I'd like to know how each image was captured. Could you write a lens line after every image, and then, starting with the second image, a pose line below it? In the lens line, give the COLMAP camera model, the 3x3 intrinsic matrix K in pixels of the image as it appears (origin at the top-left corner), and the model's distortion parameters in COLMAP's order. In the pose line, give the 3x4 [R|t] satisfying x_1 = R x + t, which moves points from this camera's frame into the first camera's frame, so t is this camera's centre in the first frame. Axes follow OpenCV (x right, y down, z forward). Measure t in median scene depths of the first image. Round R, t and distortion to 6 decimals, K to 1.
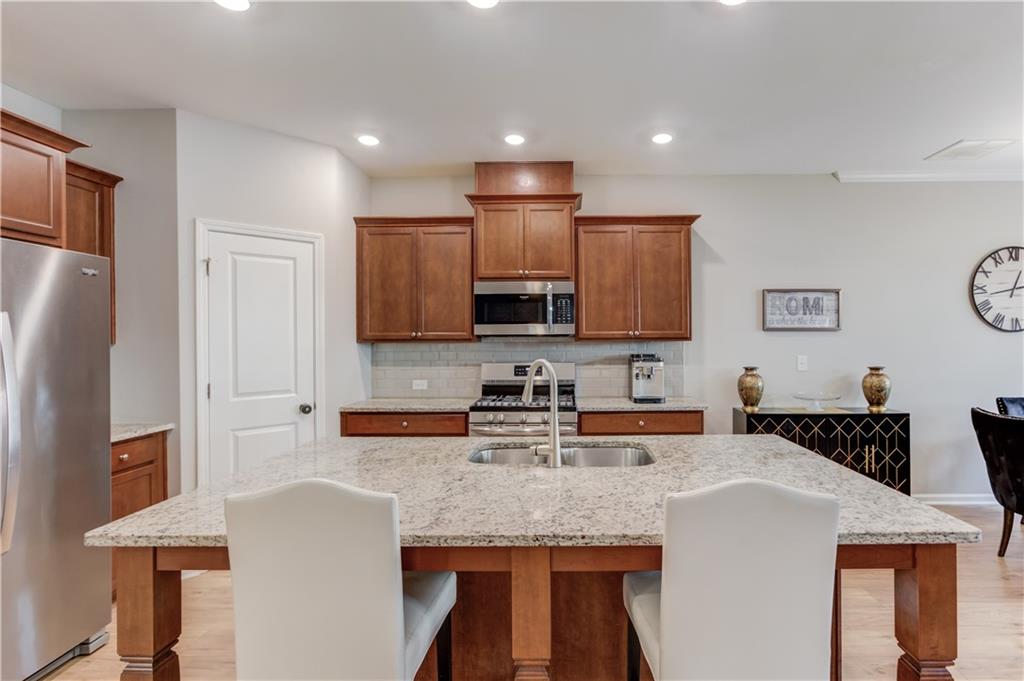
lens RADIAL K [[491.4, 0, 516.6], [0, 491.4, 336.9], [0, 0, 1]] dist [-0.001414, 0.000158]
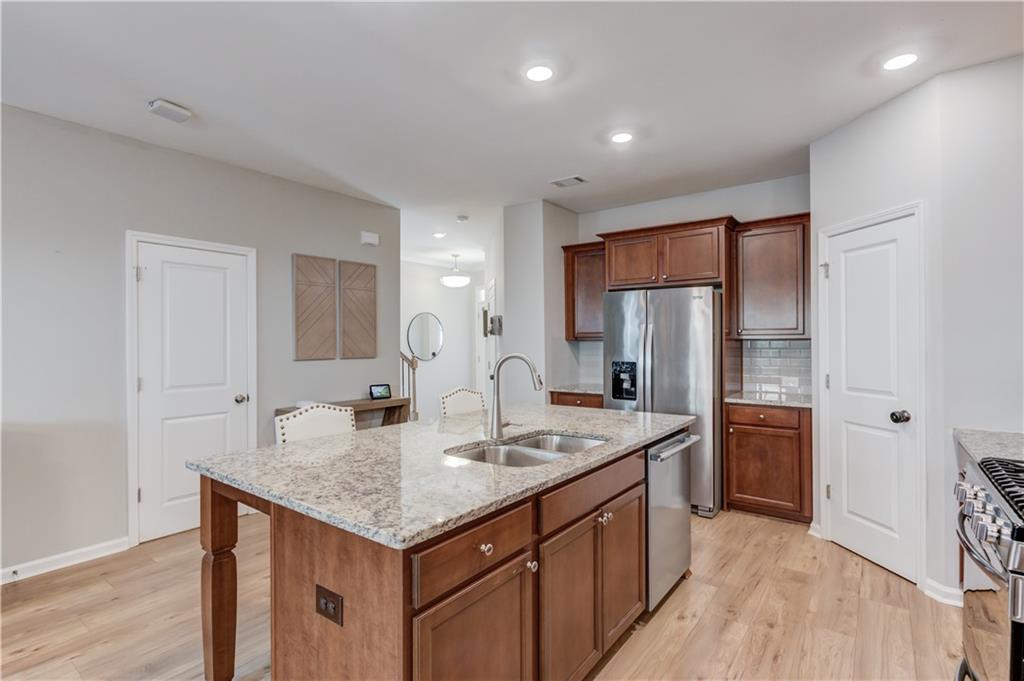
lens RADIAL K [[491.4, 0, 510.1], [0, 491.4, 343.6], [0, 0, 1]] dist [-0.001414, 0.000158]
pose [[-0.579521, 0.007047, -0.814927, 0.515278], [-0.000302, 0.999961, 0.008863, 0.012290], [0.814957, 0.005382, -0.579496, 0.778639]]
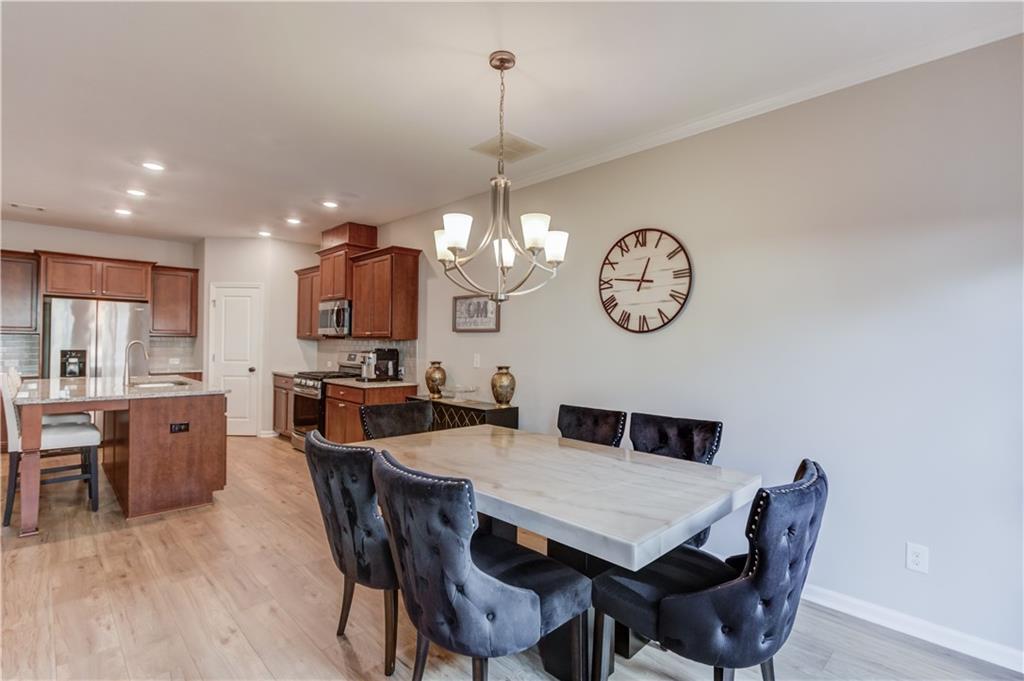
lens RADIAL K [[491.4, 0, 509.0], [0, 491.4, 338.3], [0, 0, 1]] dist [-0.001414, 0.000158]
pose [[0.706402, 0.007018, -0.707776, 1.441061], [-0.022846, 0.999656, -0.012889, 0.015020], [0.707442, 0.025275, 0.706320, 0.262304]]
